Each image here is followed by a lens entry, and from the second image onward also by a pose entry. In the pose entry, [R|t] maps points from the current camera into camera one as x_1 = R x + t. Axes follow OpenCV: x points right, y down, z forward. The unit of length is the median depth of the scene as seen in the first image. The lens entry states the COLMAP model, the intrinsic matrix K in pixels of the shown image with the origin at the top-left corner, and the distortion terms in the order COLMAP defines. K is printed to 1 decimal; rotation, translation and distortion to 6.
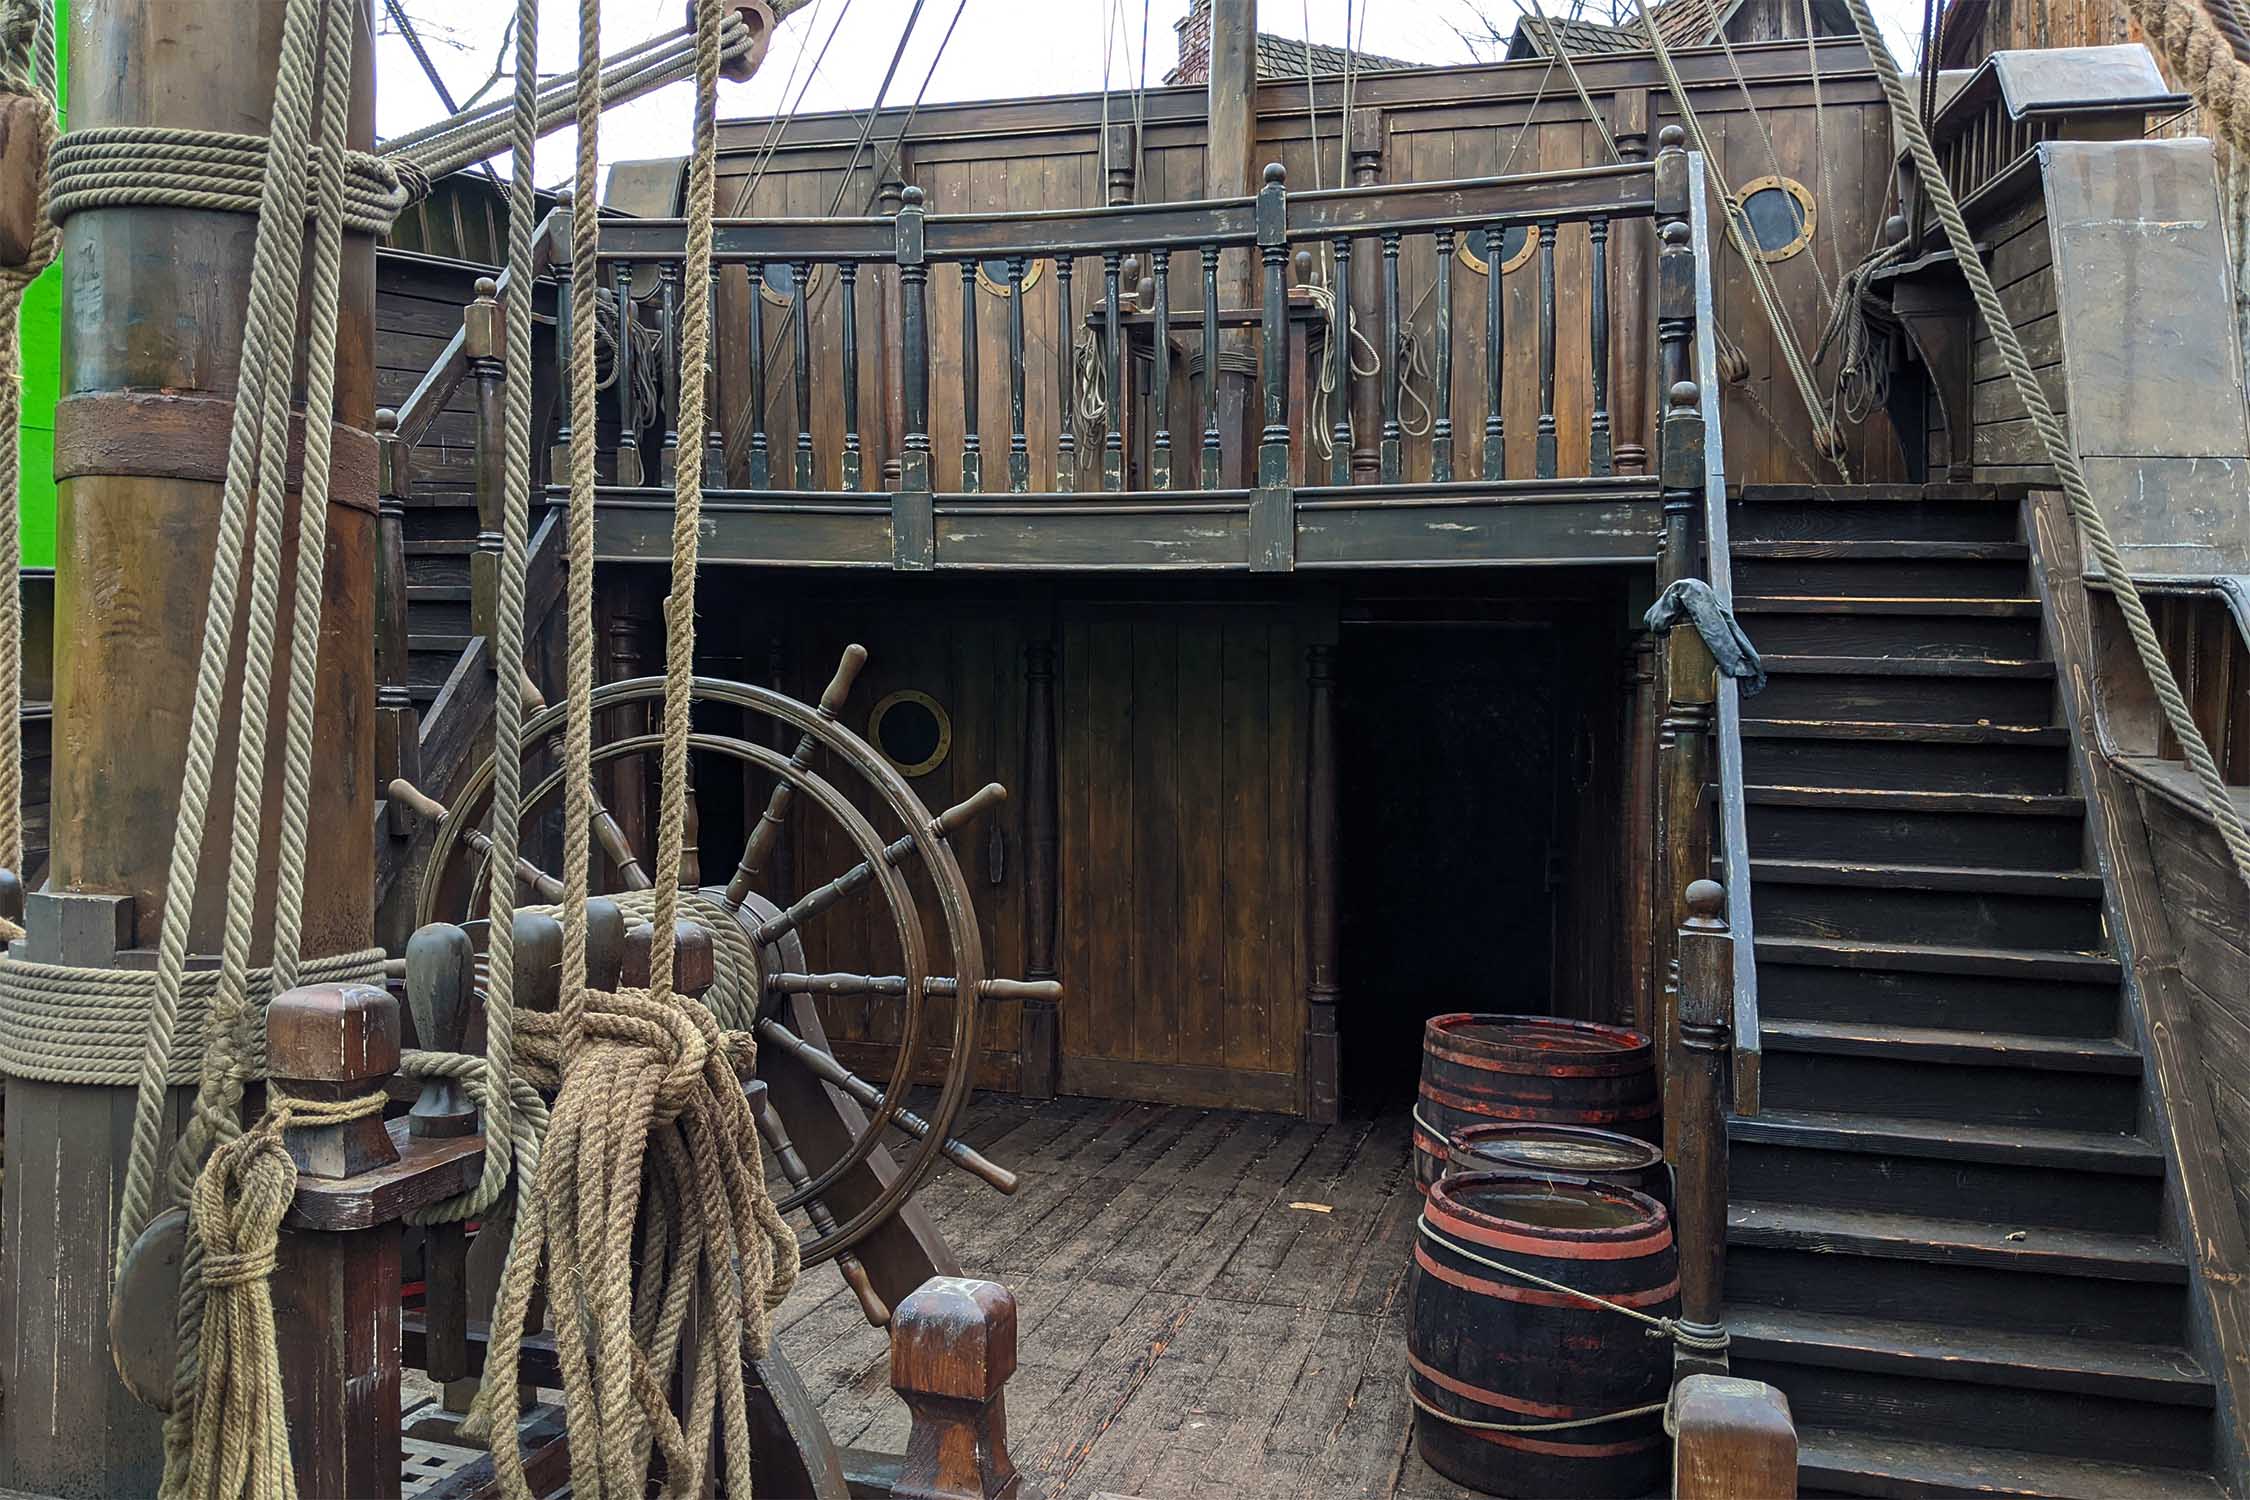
lens RADIAL K [[1765.9, 0, 1121.2], [0, 1765.9, 699.8], [0, 0, 1]] dist [0.052936, -0.110858]
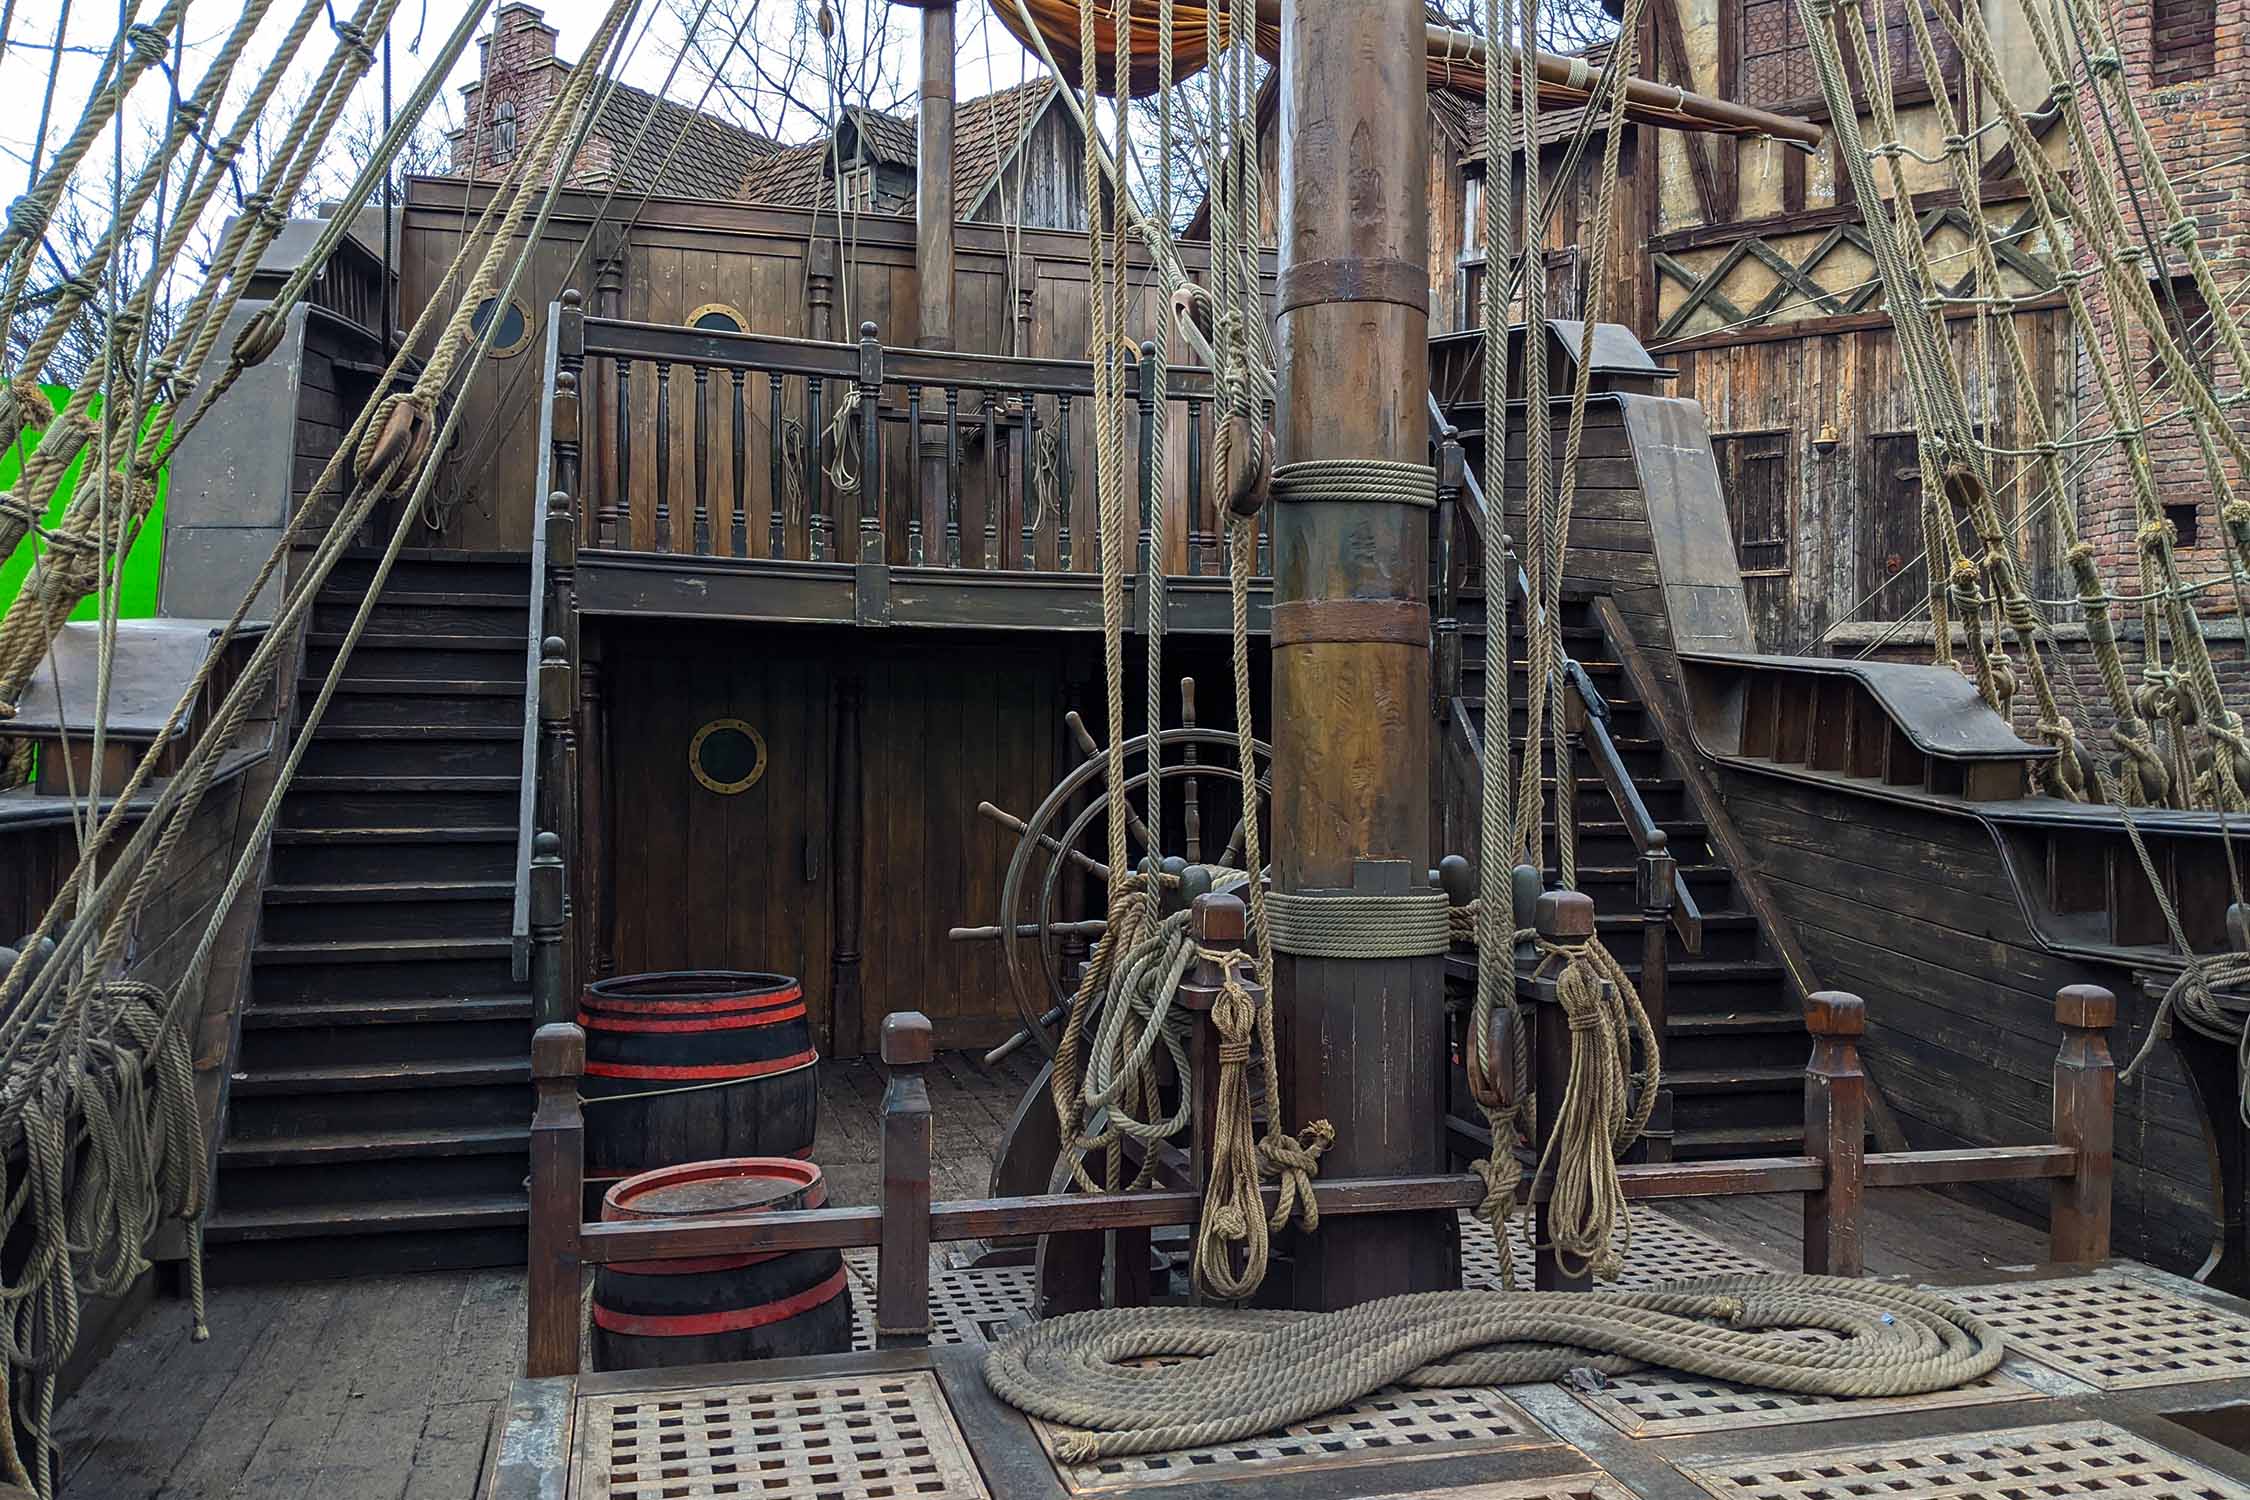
lens RADIAL K [[1765.9, 0, 1121.2], [0, 1765.9, 699.8], [0, 0, 1]] dist [0.052936, -0.110858]
pose [[0.854849, -0.007244, 0.518826, -0.618813], [0.006876, 0.999973, 0.002633, -0.023696], [-0.518831, 0.001316, 0.854876, -0.161340]]
